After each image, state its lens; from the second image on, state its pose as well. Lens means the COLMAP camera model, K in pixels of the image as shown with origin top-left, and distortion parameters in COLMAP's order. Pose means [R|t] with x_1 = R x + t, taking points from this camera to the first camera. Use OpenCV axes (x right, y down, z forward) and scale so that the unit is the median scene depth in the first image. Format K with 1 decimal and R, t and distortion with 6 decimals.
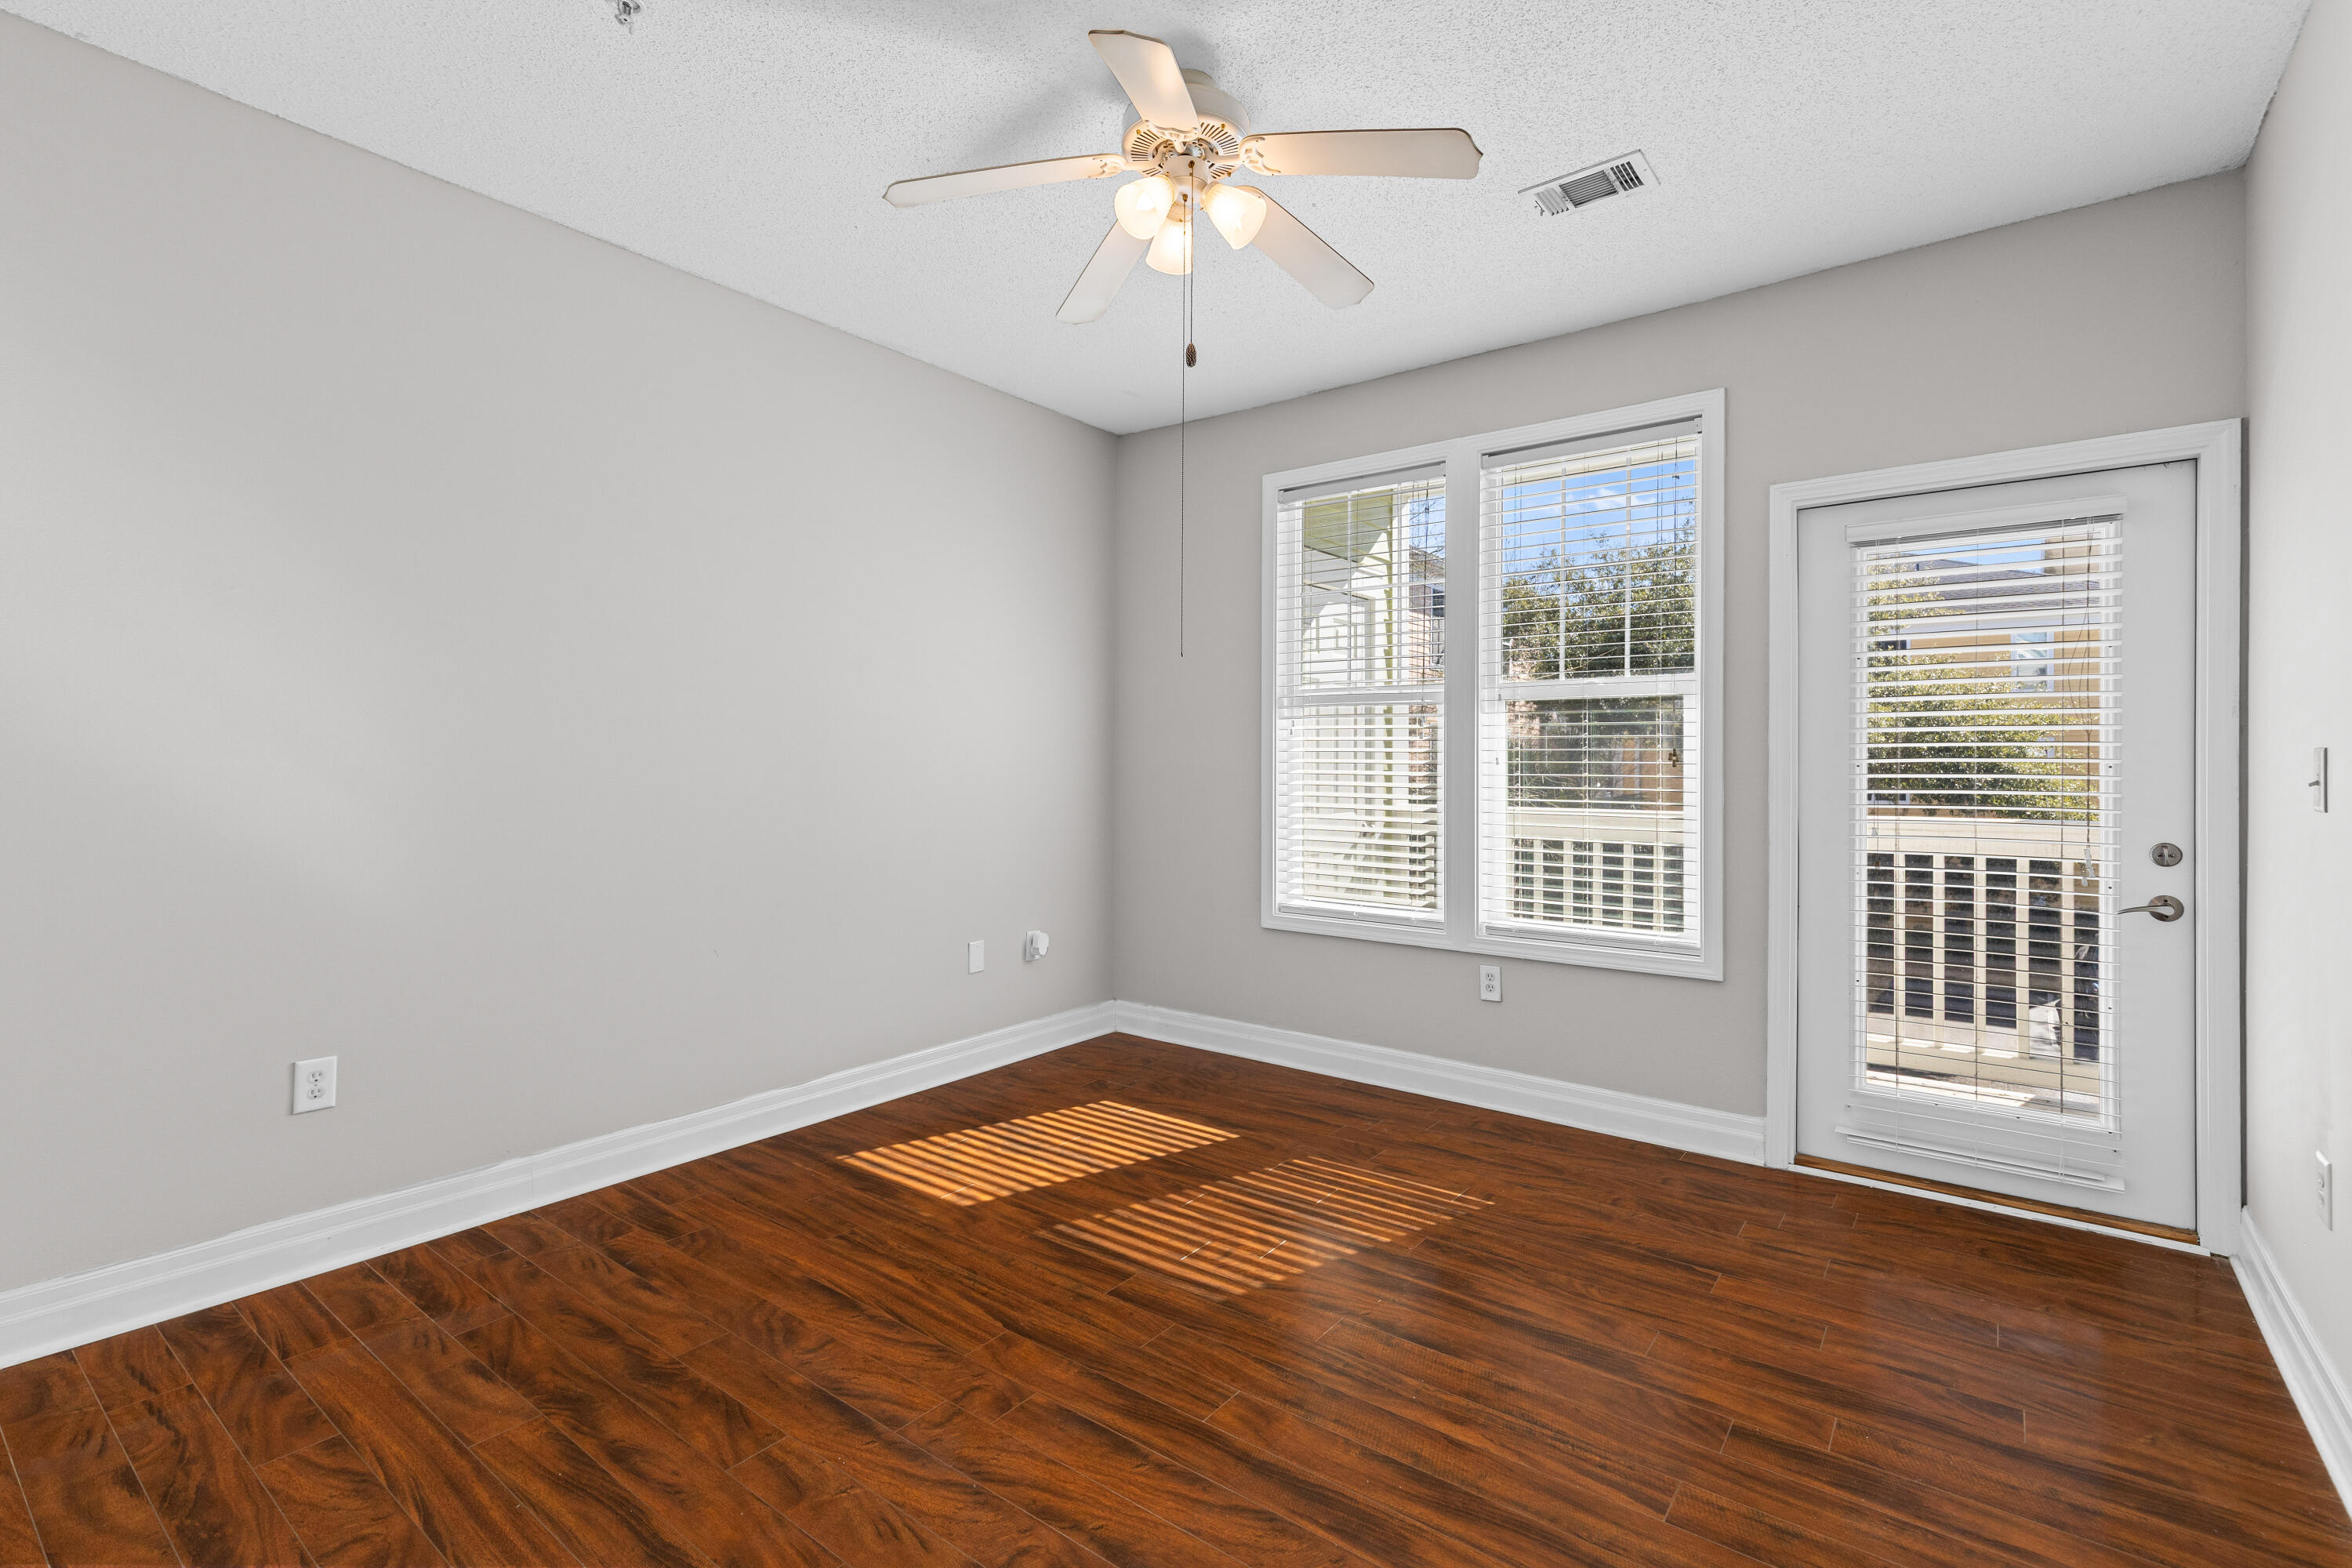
lens RADIAL K [[1076.3, 0, 1173.3], [0, 1076.3, 787.7], [0, 0, 1]] dist [-0.001284, -0.000040]
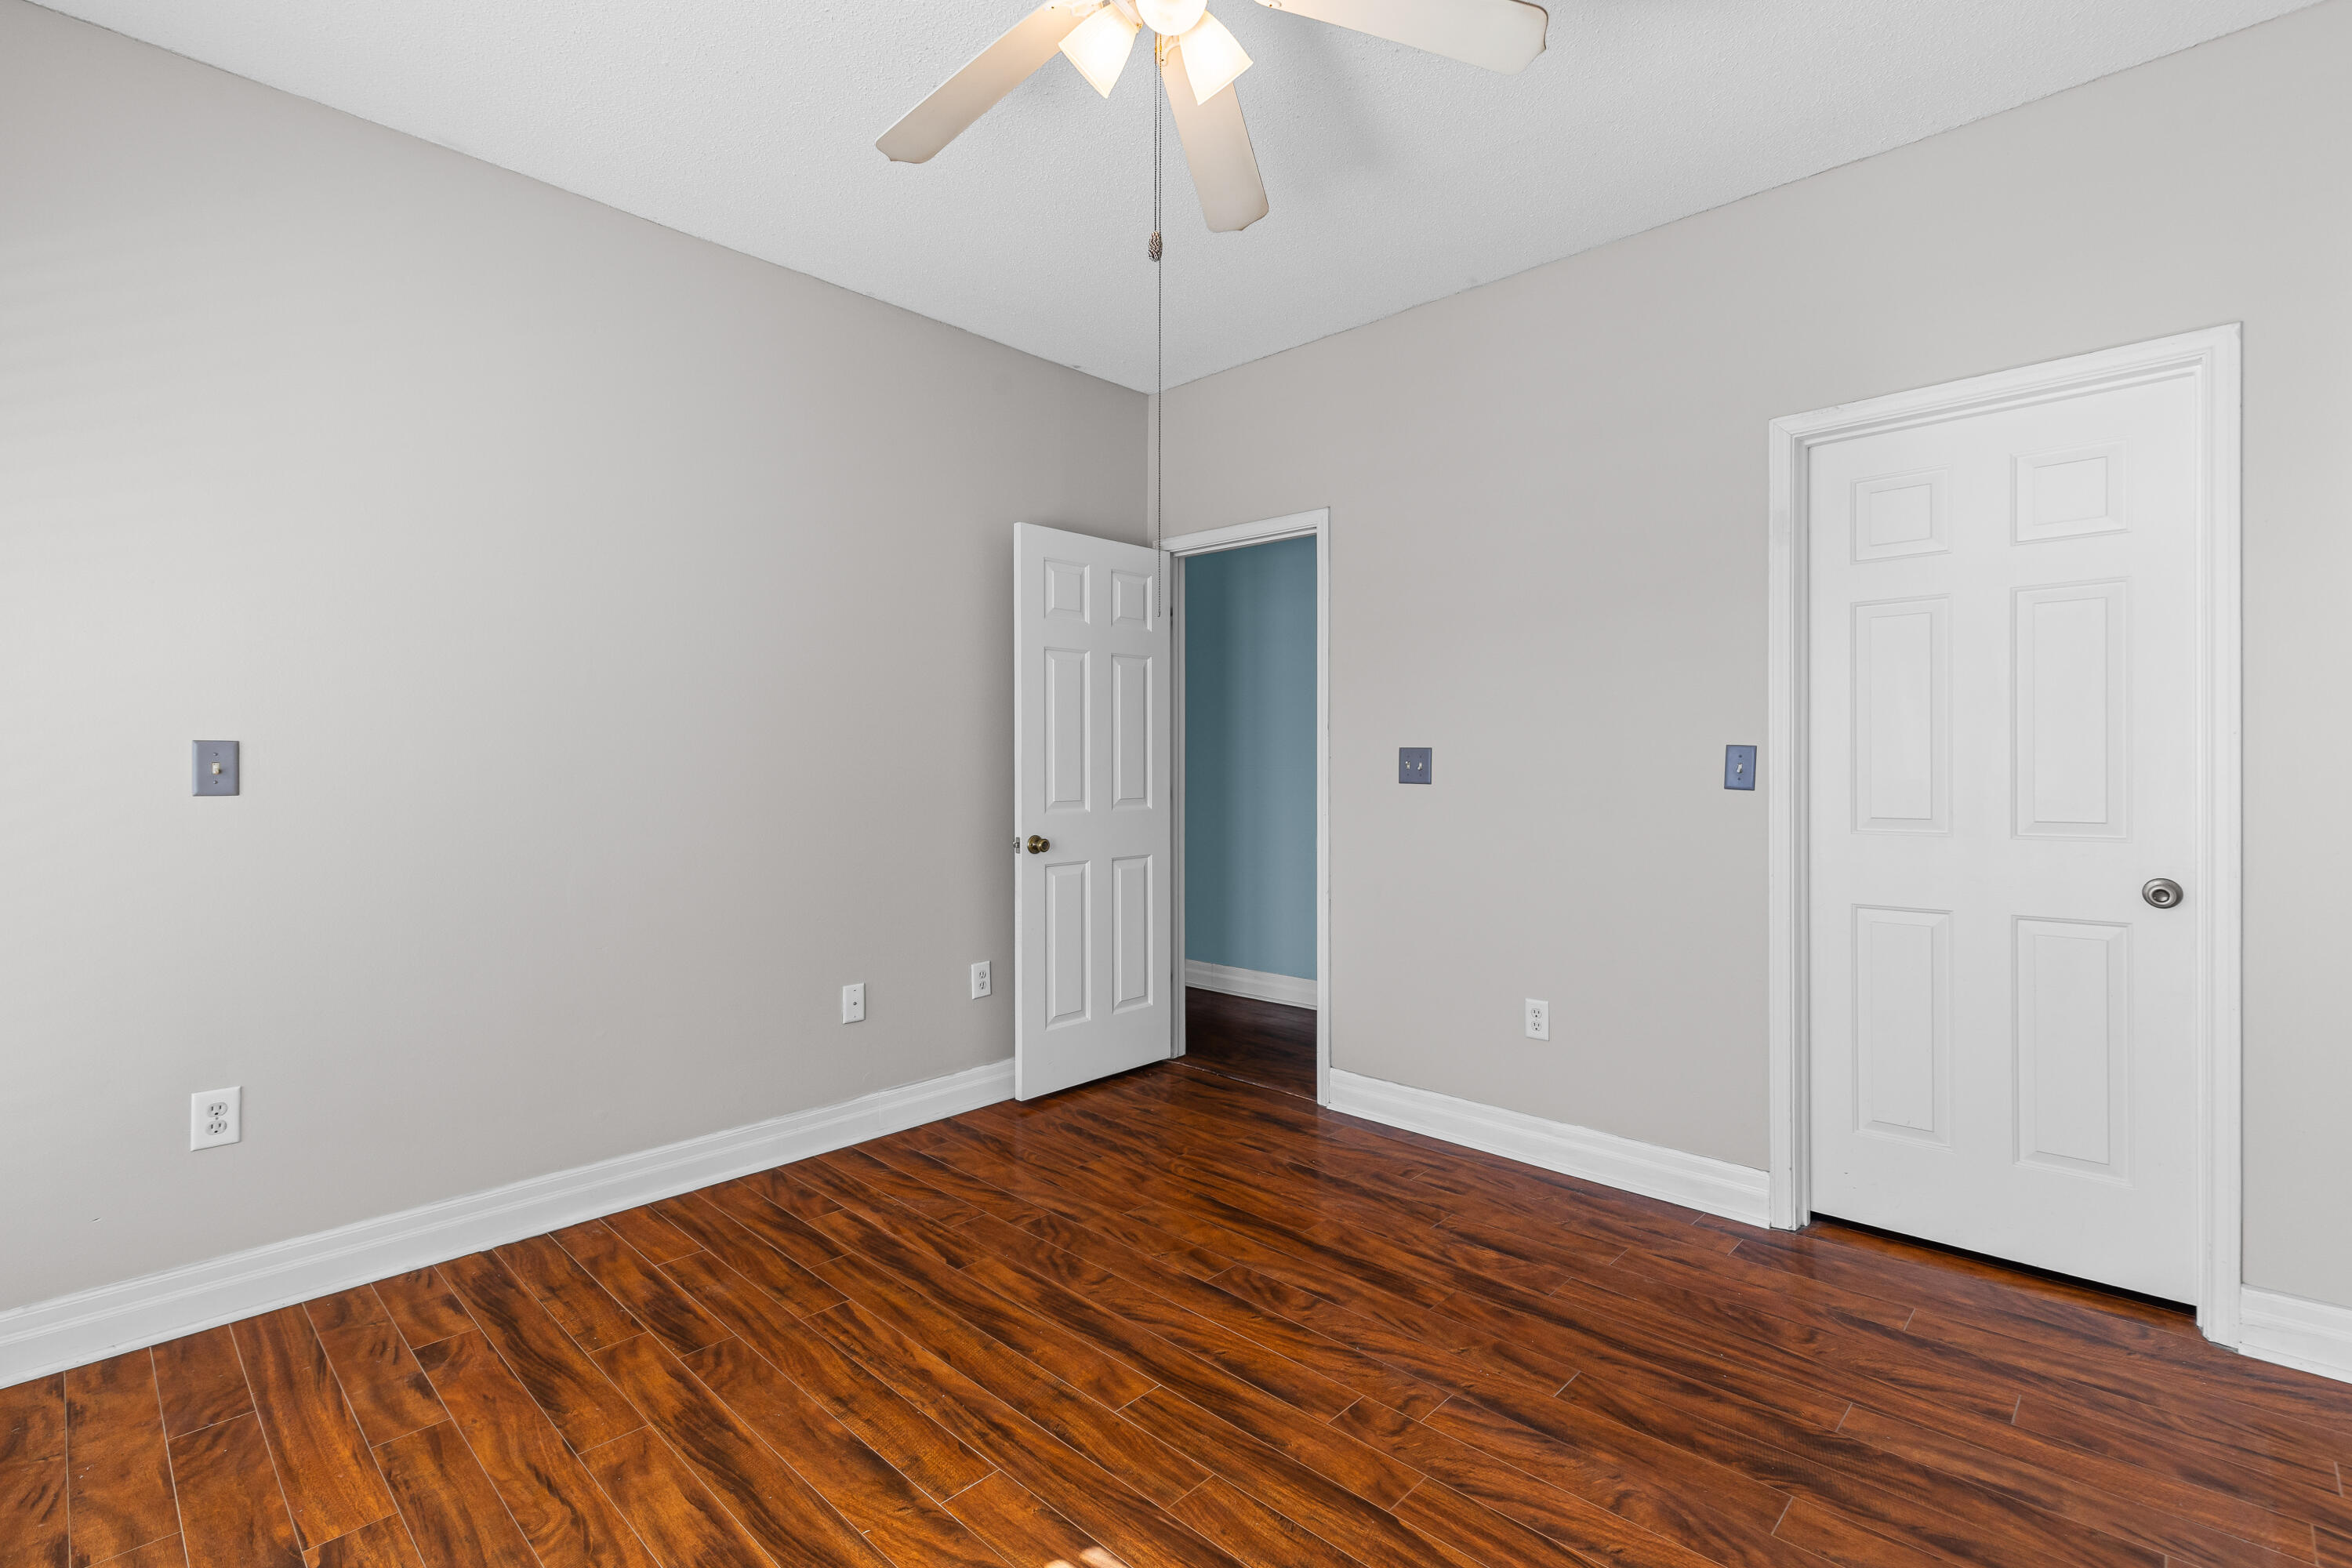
lens RADIAL K [[1076.3, 0, 1177.5], [0, 1076.3, 768.1], [0, 0, 1]] dist [-0.001284, -0.000040]
pose [[-0.994491, -0.002009, 0.104802, -0.100653], [0.001211, 0.999529, 0.030652, -0.046482], [-0.104814, 0.030610, -0.994021, 2.071298]]
